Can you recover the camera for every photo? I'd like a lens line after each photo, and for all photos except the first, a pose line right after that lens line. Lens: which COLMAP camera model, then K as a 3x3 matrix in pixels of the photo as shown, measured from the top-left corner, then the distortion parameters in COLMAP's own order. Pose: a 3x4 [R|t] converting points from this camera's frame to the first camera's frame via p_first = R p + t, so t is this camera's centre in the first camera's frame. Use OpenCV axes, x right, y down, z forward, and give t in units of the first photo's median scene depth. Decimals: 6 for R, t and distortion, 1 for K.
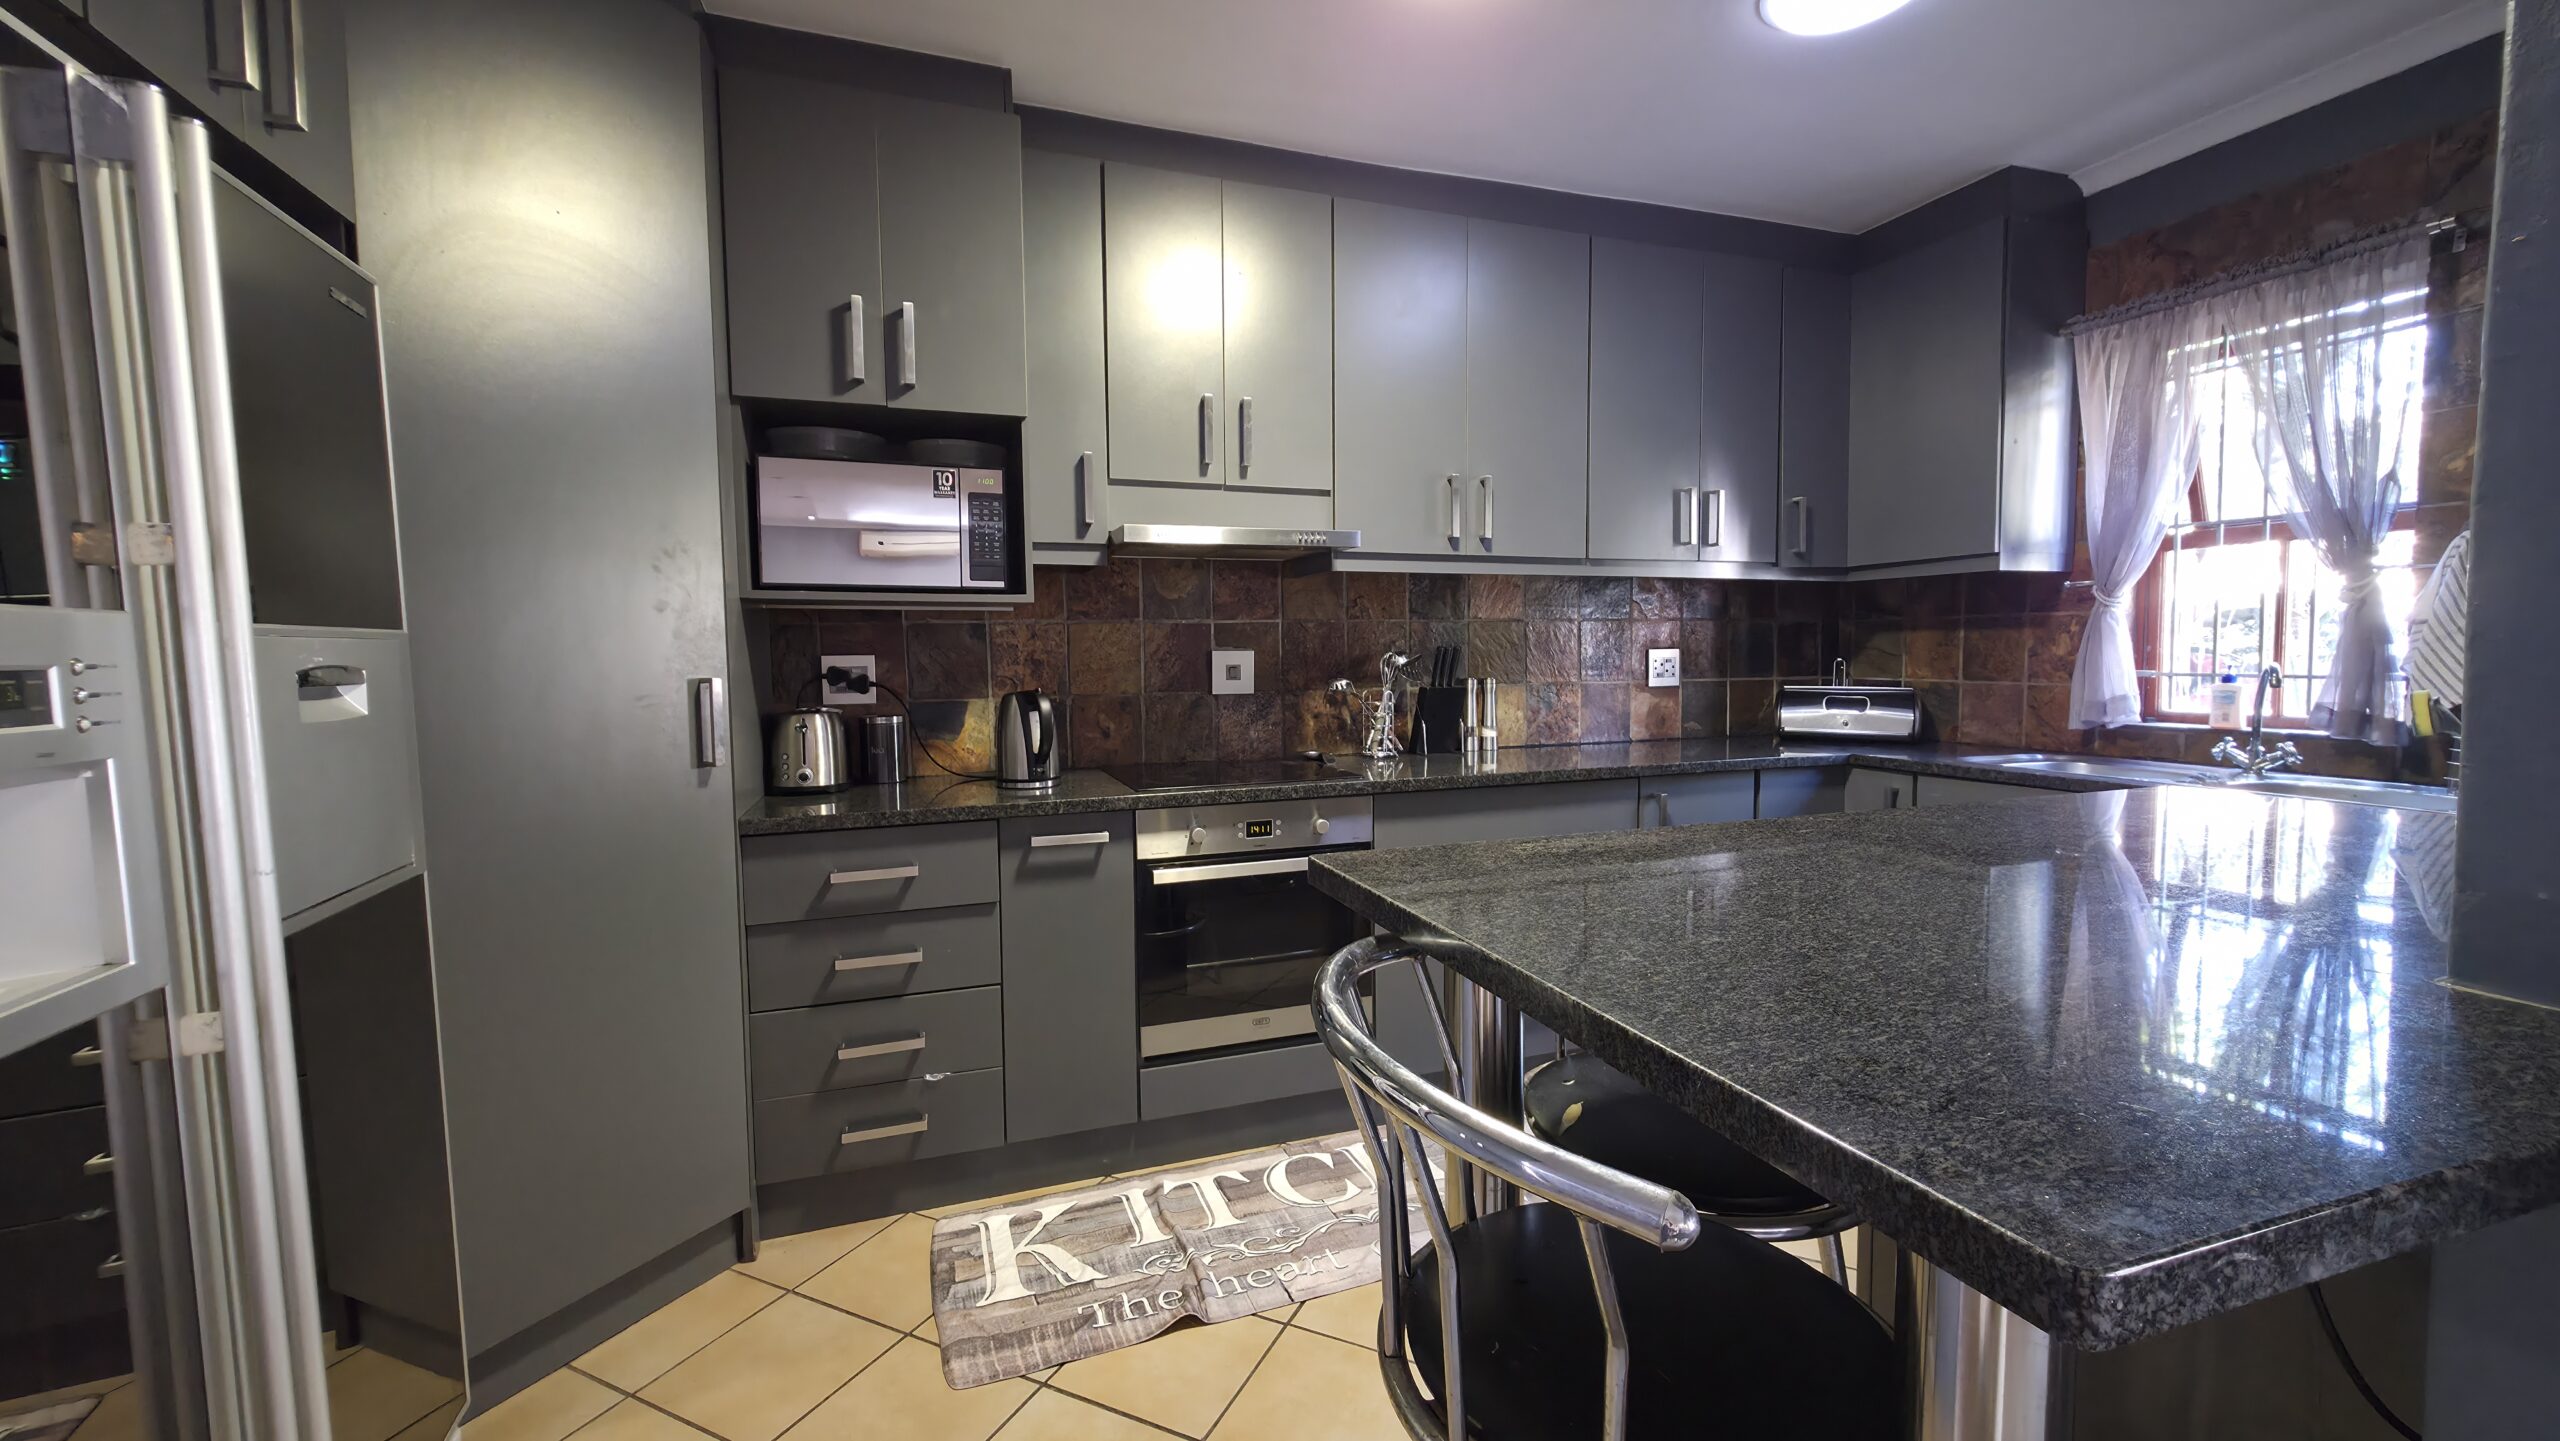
lens RADIAL K [[1019.4, 0, 1283.4], [0, 1019.4, 715.5], [0, 0, 1]] dist [0.002541, 0.000243]
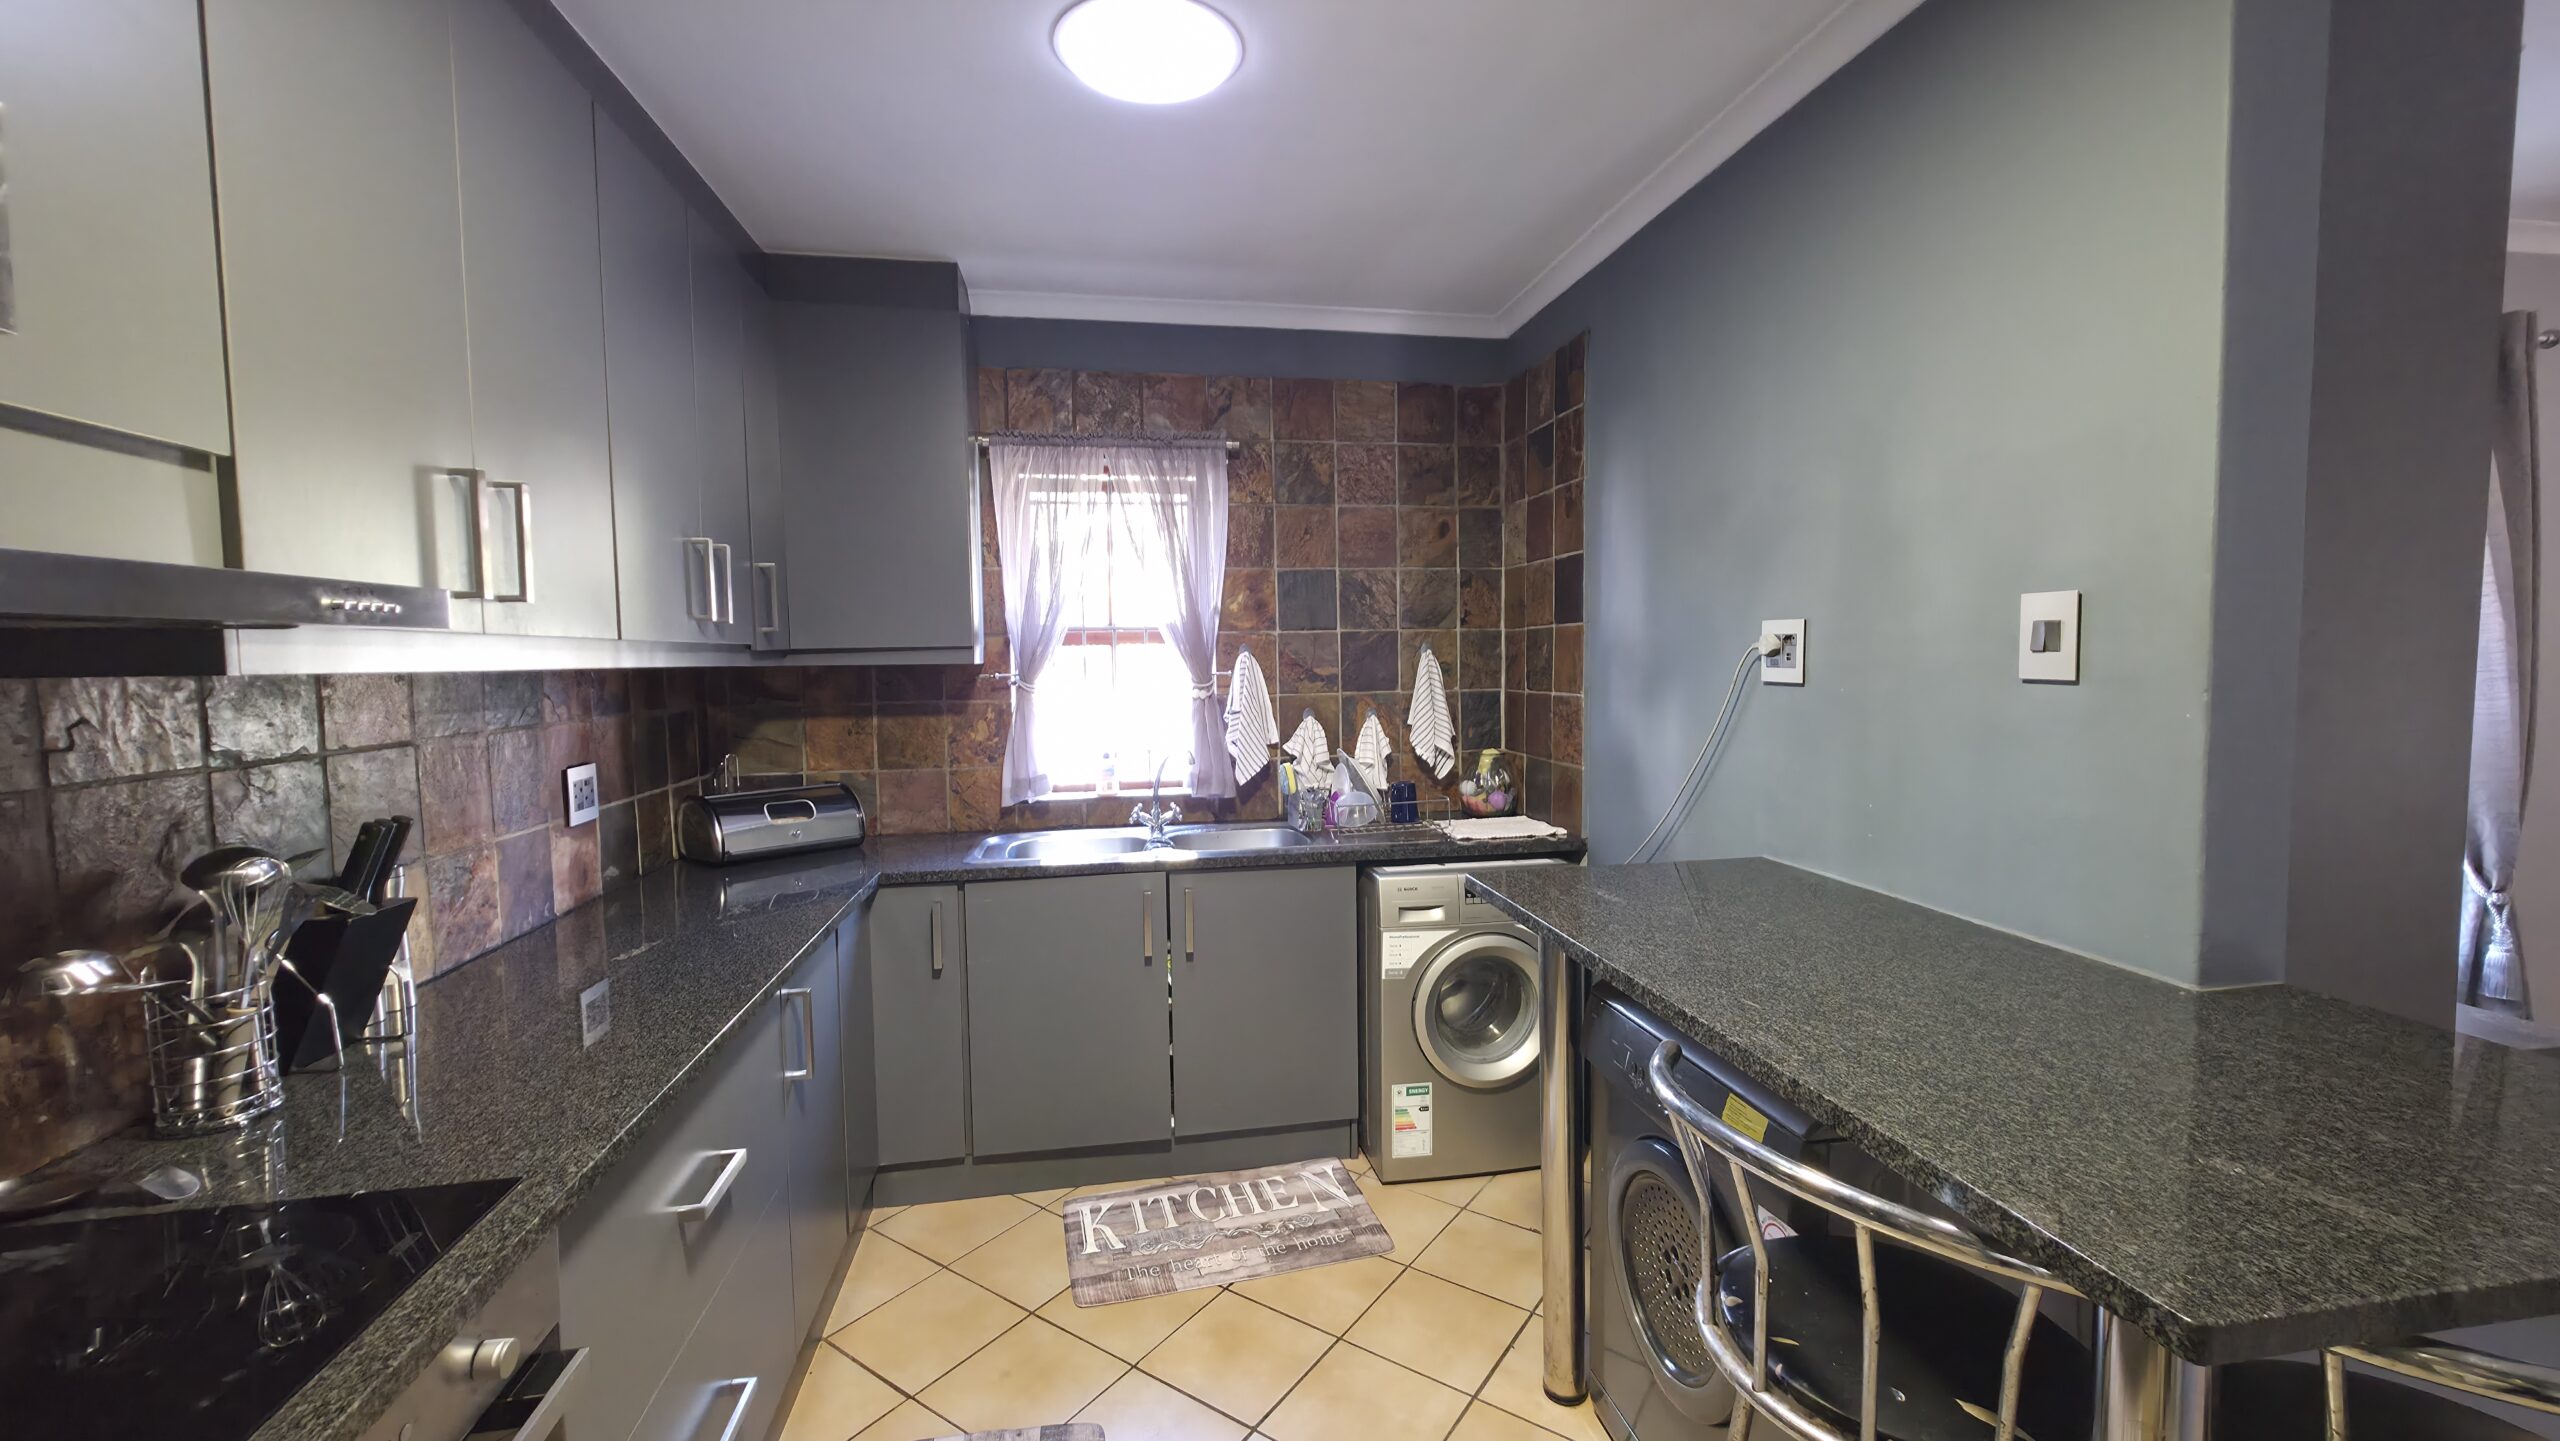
lens RADIAL K [[1019.4, 0, 1283.4], [0, 1019.4, 715.5], [0, 0, 1]] dist [0.002541, 0.000243]
pose [[0.165361, -0.049572, 0.984986, -0.274659], [0.076350, 0.996382, 0.037328, -0.120765], [-0.983273, 0.069032, 0.168548, 0.612131]]
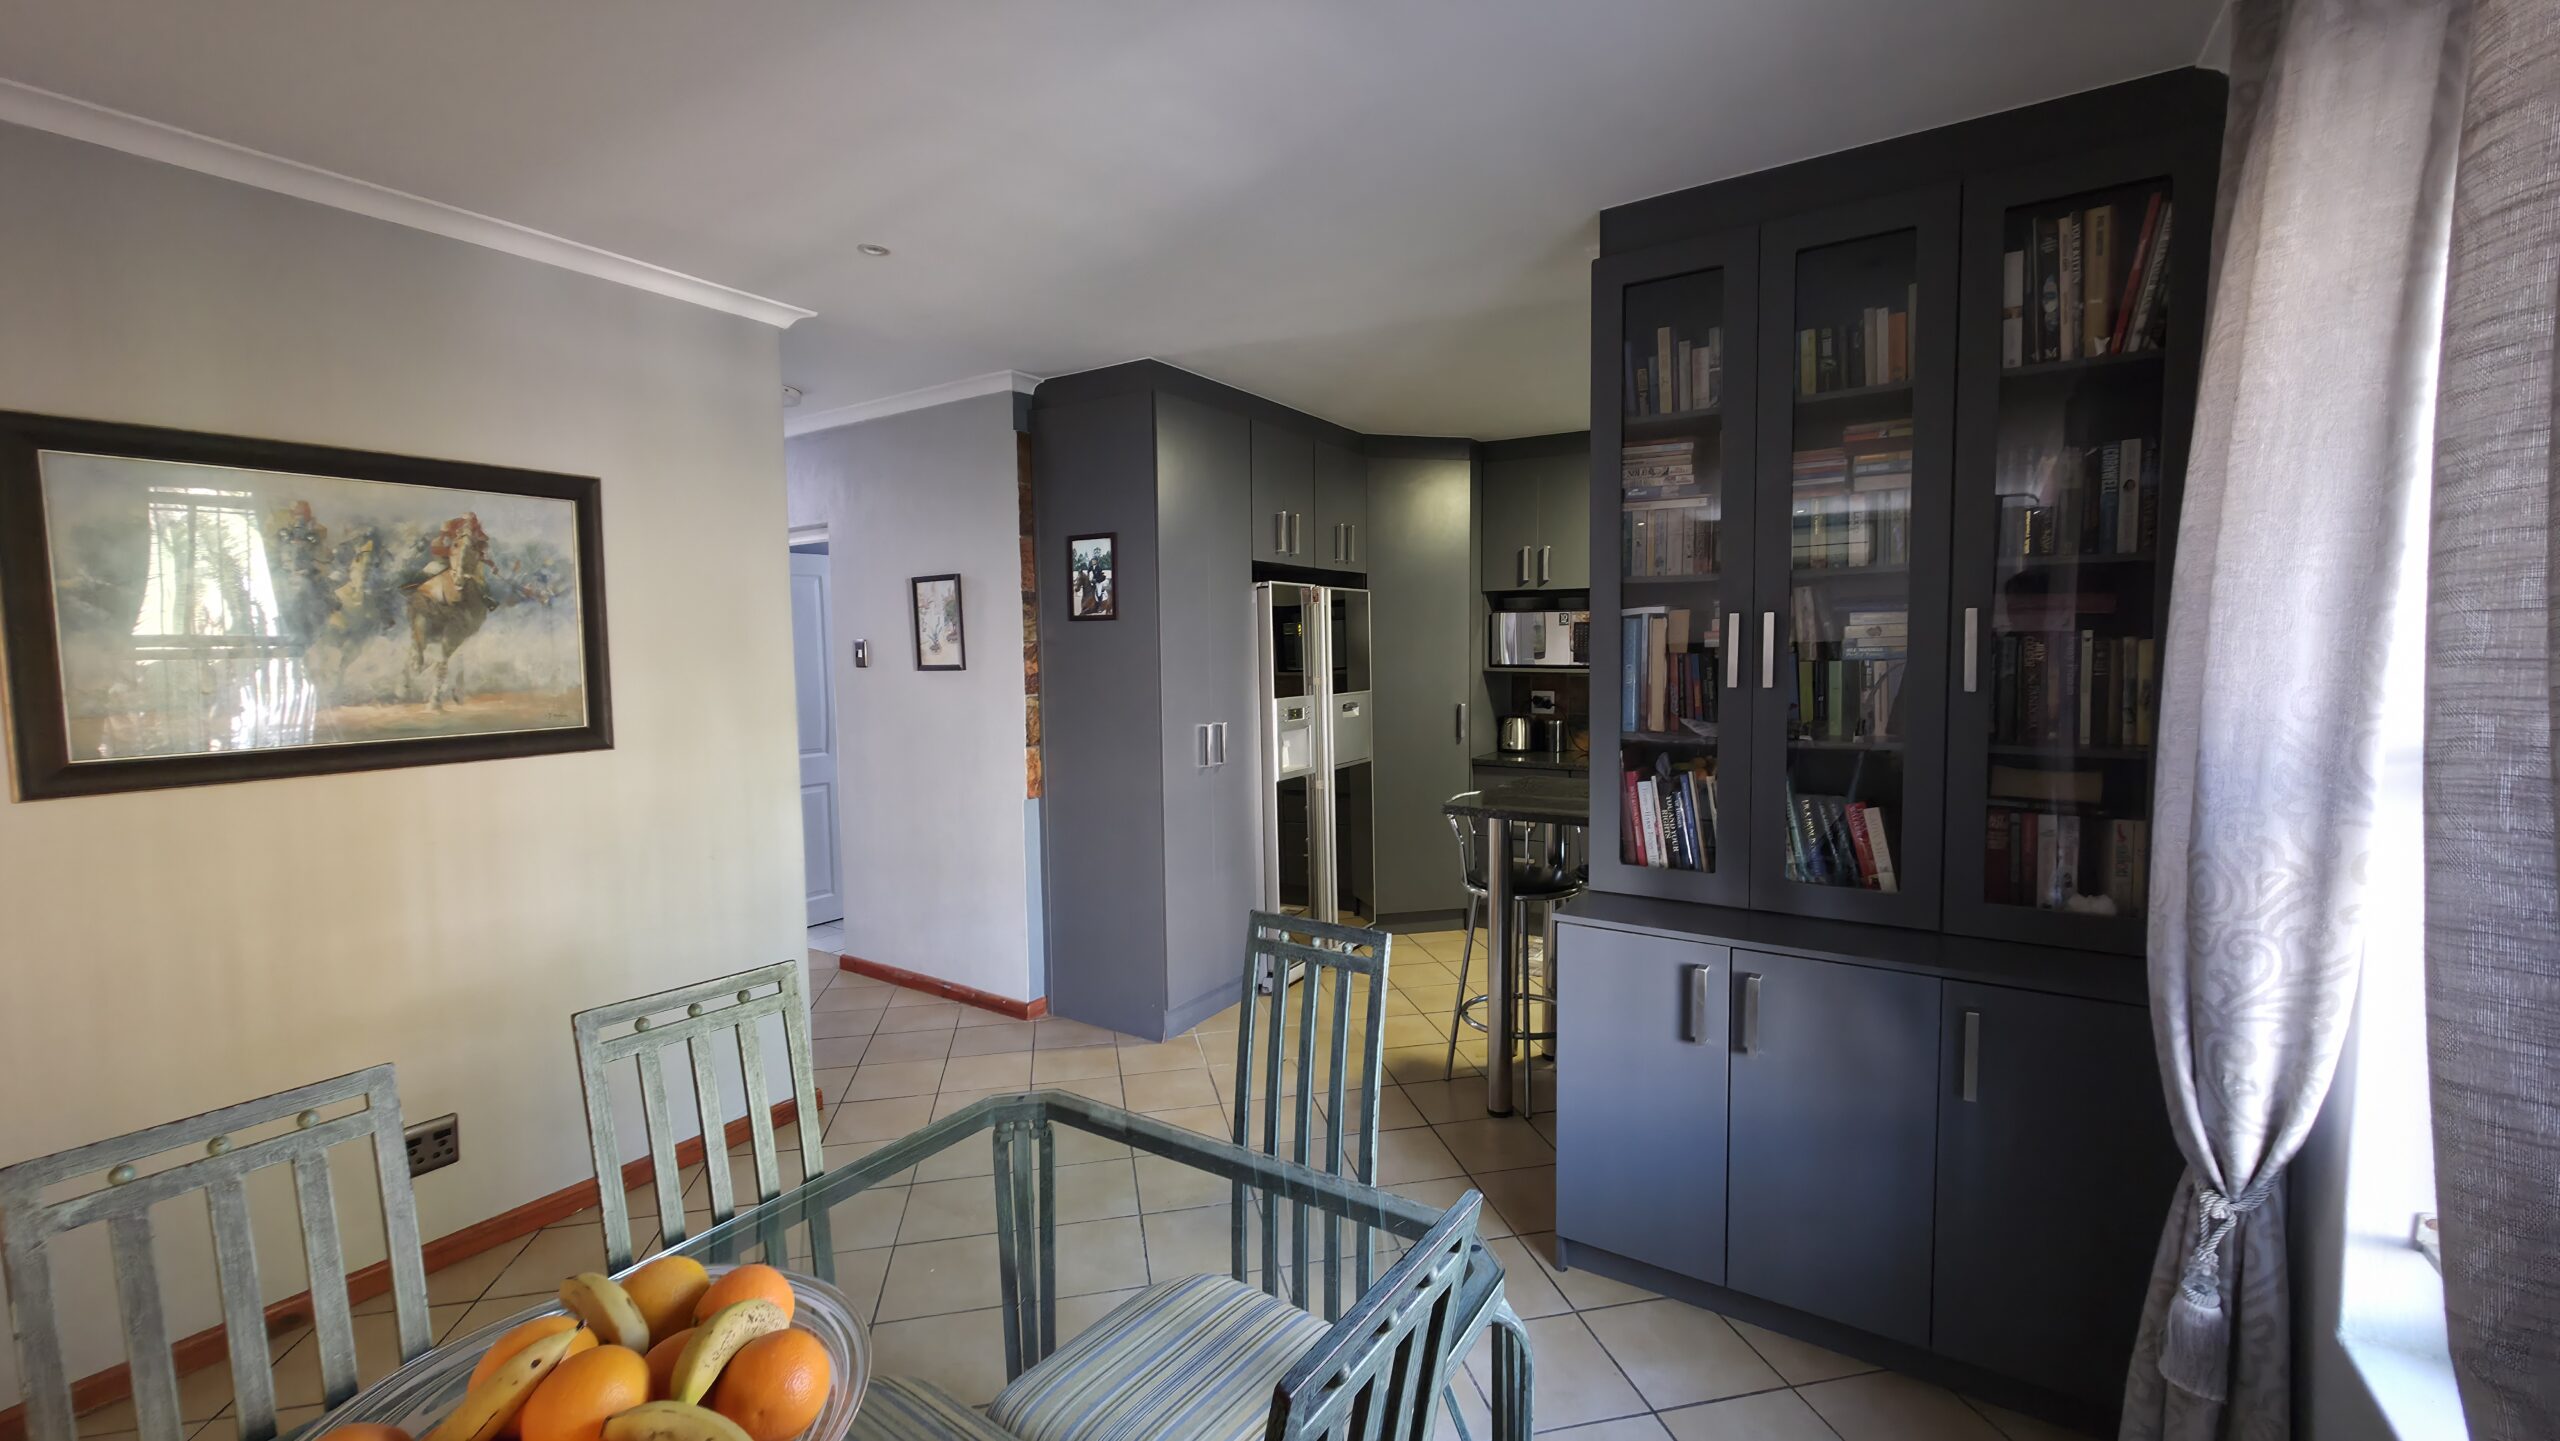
lens RADIAL K [[1019.4, 0, 1283.4], [0, 1019.4, 715.5], [0, 0, 1]] dist [0.002541, 0.000243]
pose [[0.610590, 0.059238, -0.789729, 0.967709], [-0.045243, 0.998179, 0.039893, -0.070348], [0.790654, 0.011371, 0.612158, -0.770851]]
